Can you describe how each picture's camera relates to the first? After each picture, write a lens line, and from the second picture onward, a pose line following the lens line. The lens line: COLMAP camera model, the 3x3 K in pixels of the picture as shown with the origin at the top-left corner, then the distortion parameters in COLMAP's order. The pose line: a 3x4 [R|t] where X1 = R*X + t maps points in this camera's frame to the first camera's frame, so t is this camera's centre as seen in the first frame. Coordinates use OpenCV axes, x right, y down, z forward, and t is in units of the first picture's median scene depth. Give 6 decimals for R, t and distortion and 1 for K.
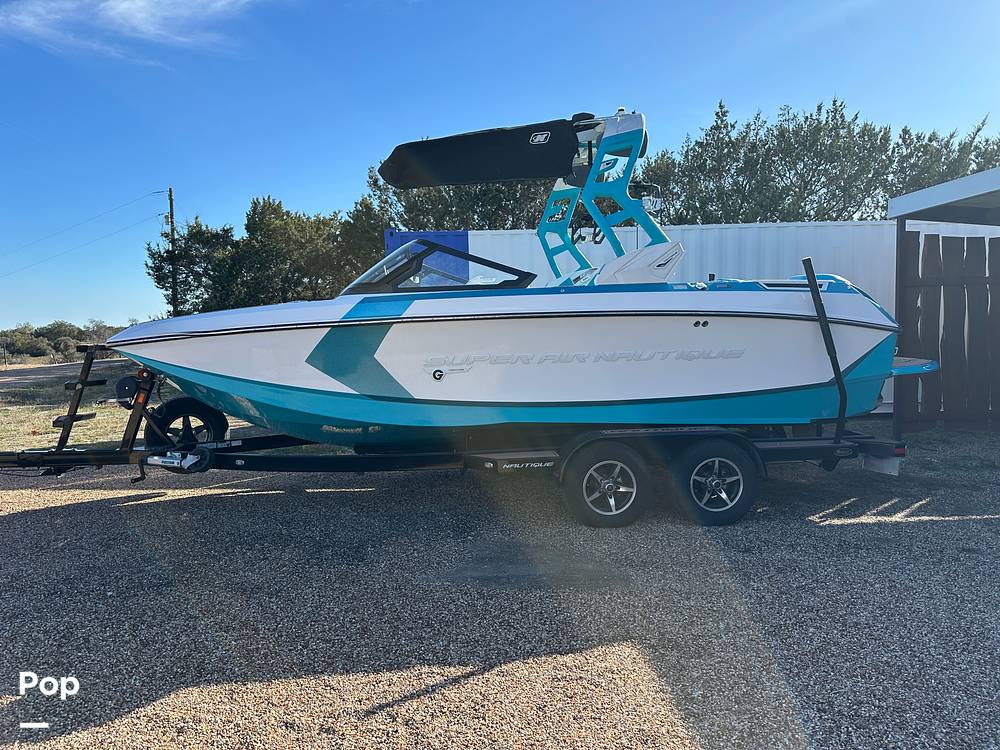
lens RADIAL K [[696.3, 0, 498.0], [0, 696.3, 375.5], [0, 0, 1]] dist [0.110934, -0.191595]
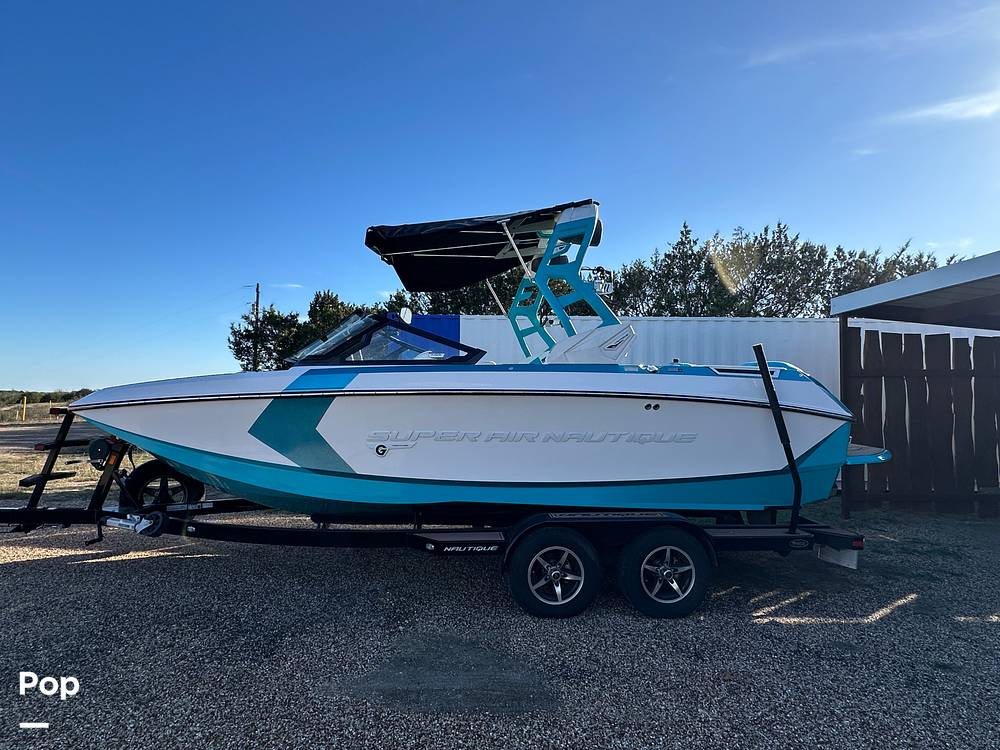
lens RADIAL K [[550.1, 0, 499.3], [0, 550.1, 373.1], [0, 0, 1]] dist [-0.006665, -0.001379]
pose [[0.998986, 0.030926, -0.032711, 0.089680], [-0.034433, 0.993028, -0.112741, -0.023948], [0.028997, 0.113753, 0.993086, 0.202258]]
